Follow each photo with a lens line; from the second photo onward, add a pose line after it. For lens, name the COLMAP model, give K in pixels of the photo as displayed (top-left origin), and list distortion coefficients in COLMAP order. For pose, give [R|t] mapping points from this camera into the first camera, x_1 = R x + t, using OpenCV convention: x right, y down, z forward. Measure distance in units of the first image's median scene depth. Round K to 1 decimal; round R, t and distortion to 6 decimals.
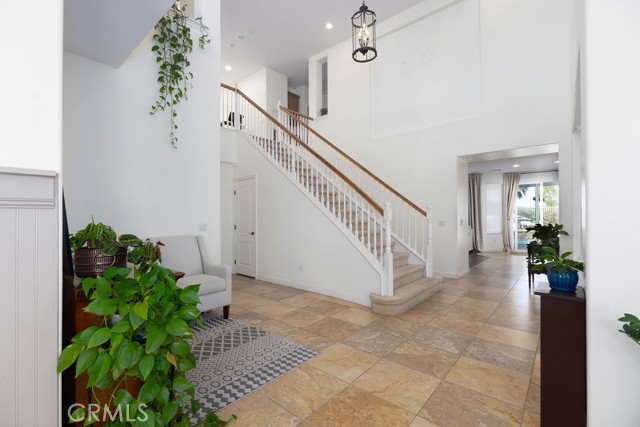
lens RADIAL K [[284.6, 0, 318.4], [0, 284.6, 213.3], [0, 0, 1]] dist [0.001861, 0.000106]
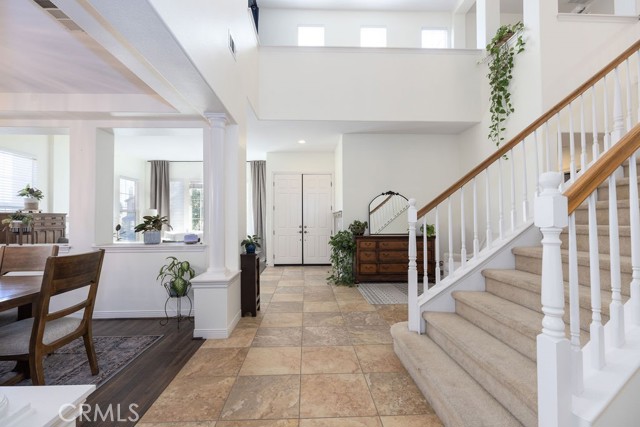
lens RADIAL K [[284.6, 0, 318.4], [0, 284.6, 214.8], [0, 0, 1]] dist [0.001861, 0.000106]
pose [[-0.724815, -0.004803, -0.688926, 1.158489], [0.012859, 0.999707, -0.020499, 0.017539], [0.688823, -0.023716, -0.724541, 1.728167]]
